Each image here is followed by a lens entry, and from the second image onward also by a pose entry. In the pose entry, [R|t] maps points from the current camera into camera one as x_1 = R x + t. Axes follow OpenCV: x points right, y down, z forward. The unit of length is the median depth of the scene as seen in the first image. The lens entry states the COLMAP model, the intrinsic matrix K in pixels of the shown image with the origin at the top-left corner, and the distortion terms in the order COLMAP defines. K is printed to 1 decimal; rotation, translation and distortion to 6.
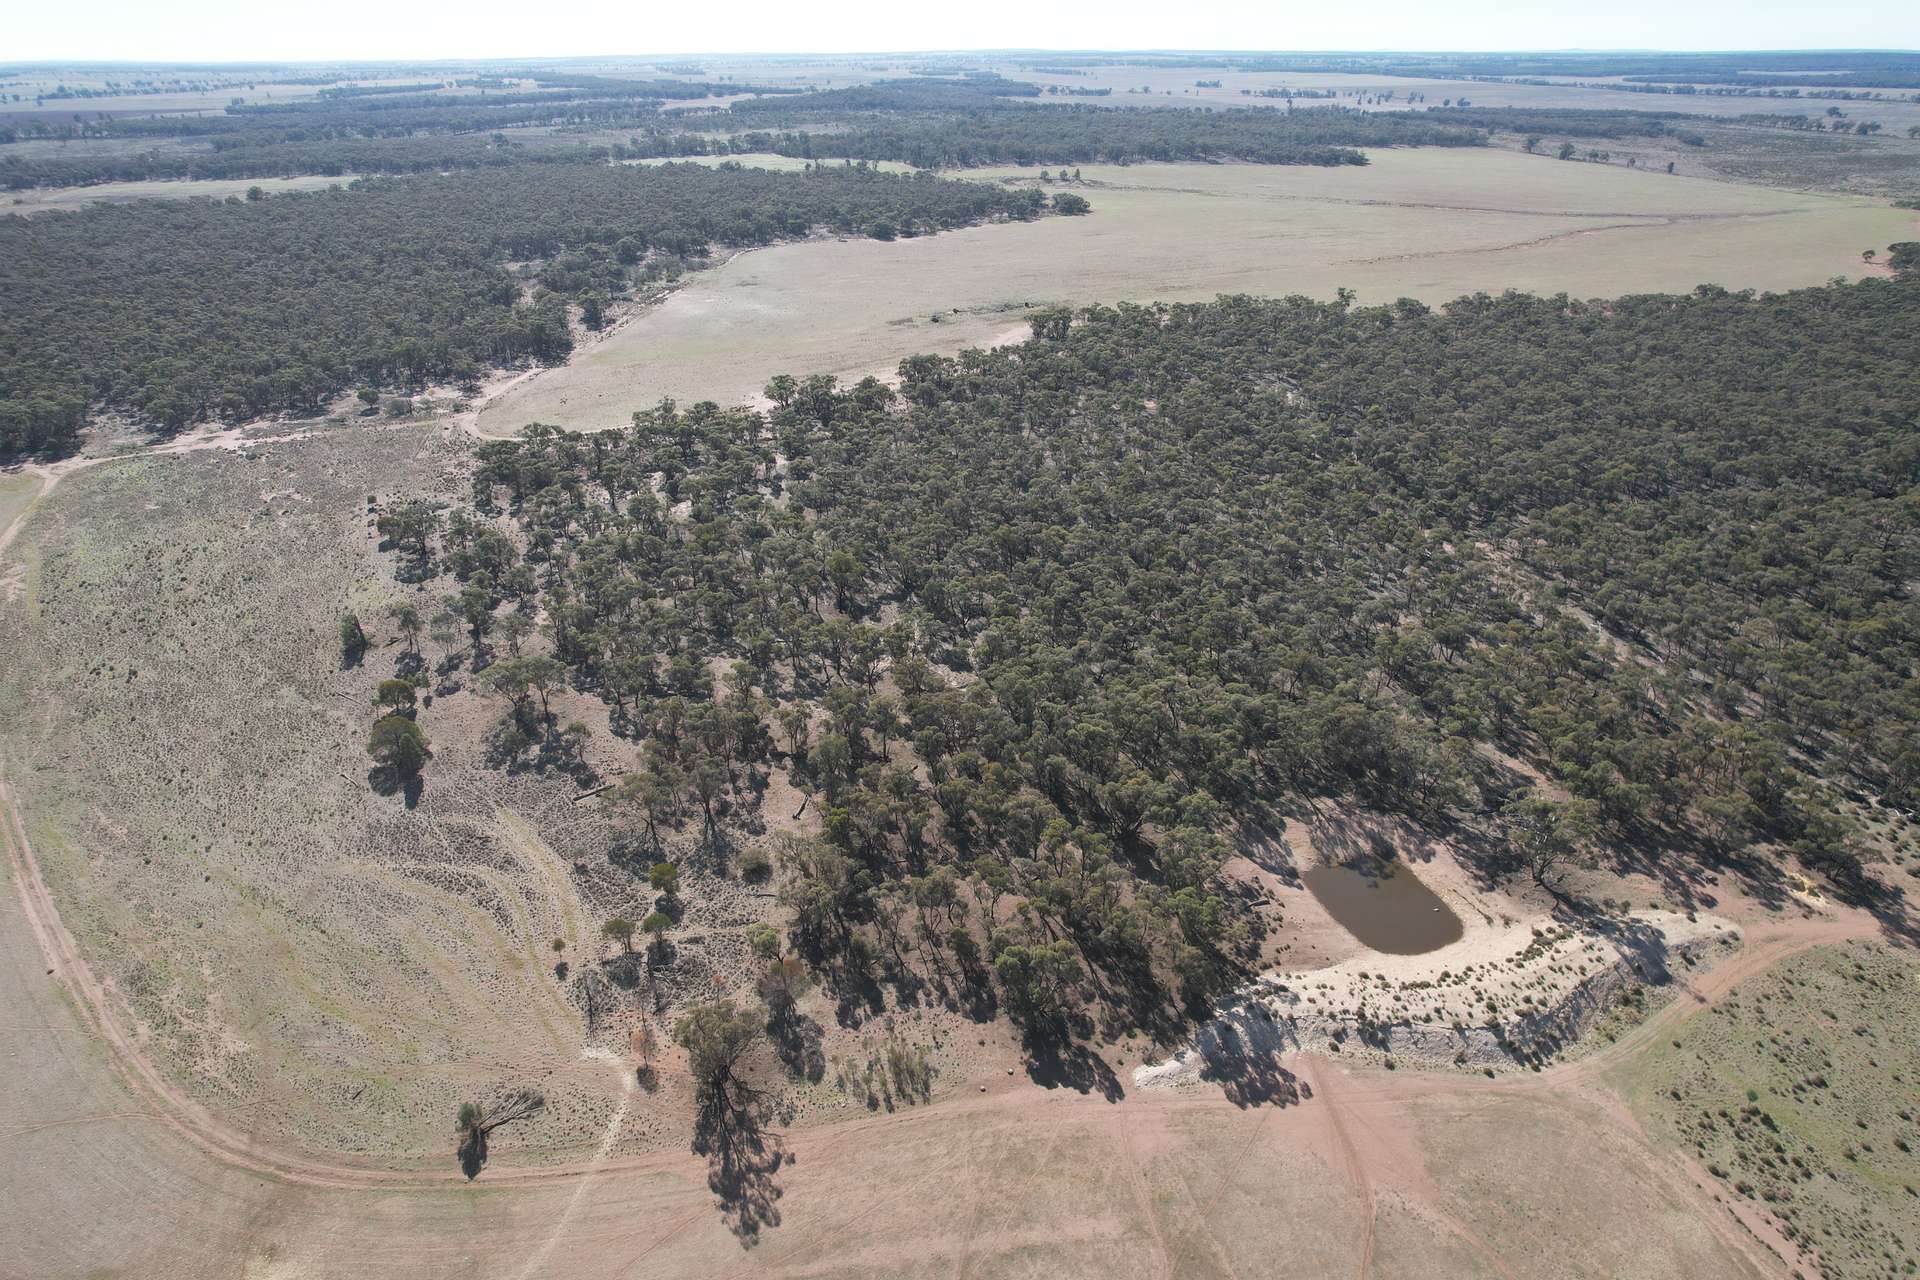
lens RADIAL K [[1229.0, 0, 960.6], [0, 1229.0, 640.0], [0, 0, 1]] dist [-0.076809, 0.070153]
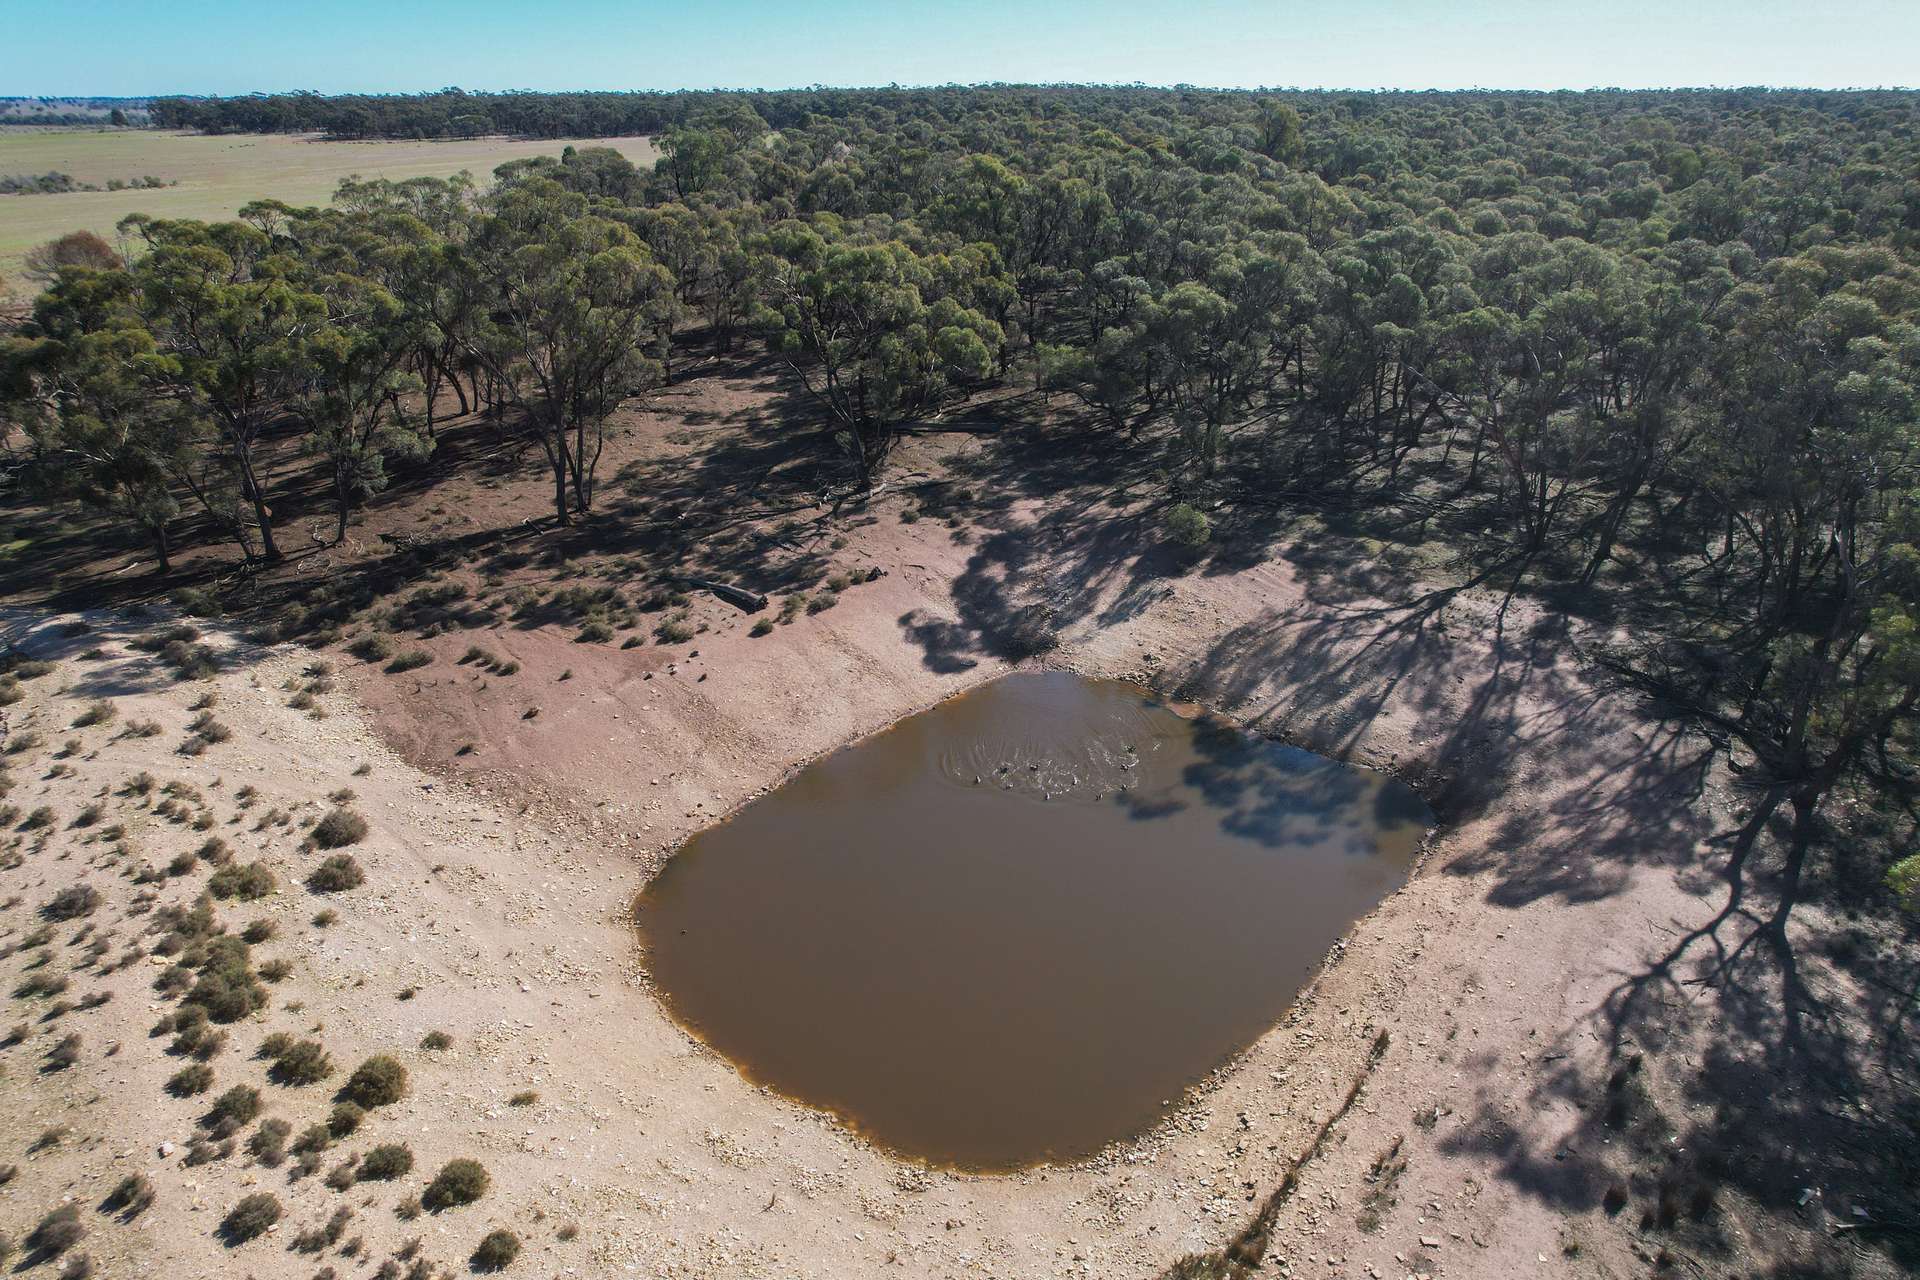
lens RADIAL K [[1229.0, 0, 960.1], [0, 1229.0, 639.6], [0, 0, 1]] dist [-0.076809, 0.070153]
pose [[0.510211, 0.363043, -0.779669, 0.466207], [-0.385023, 0.907041, 0.170395, 0.150141], [0.769053, 0.213253, 0.602562, 0.831856]]
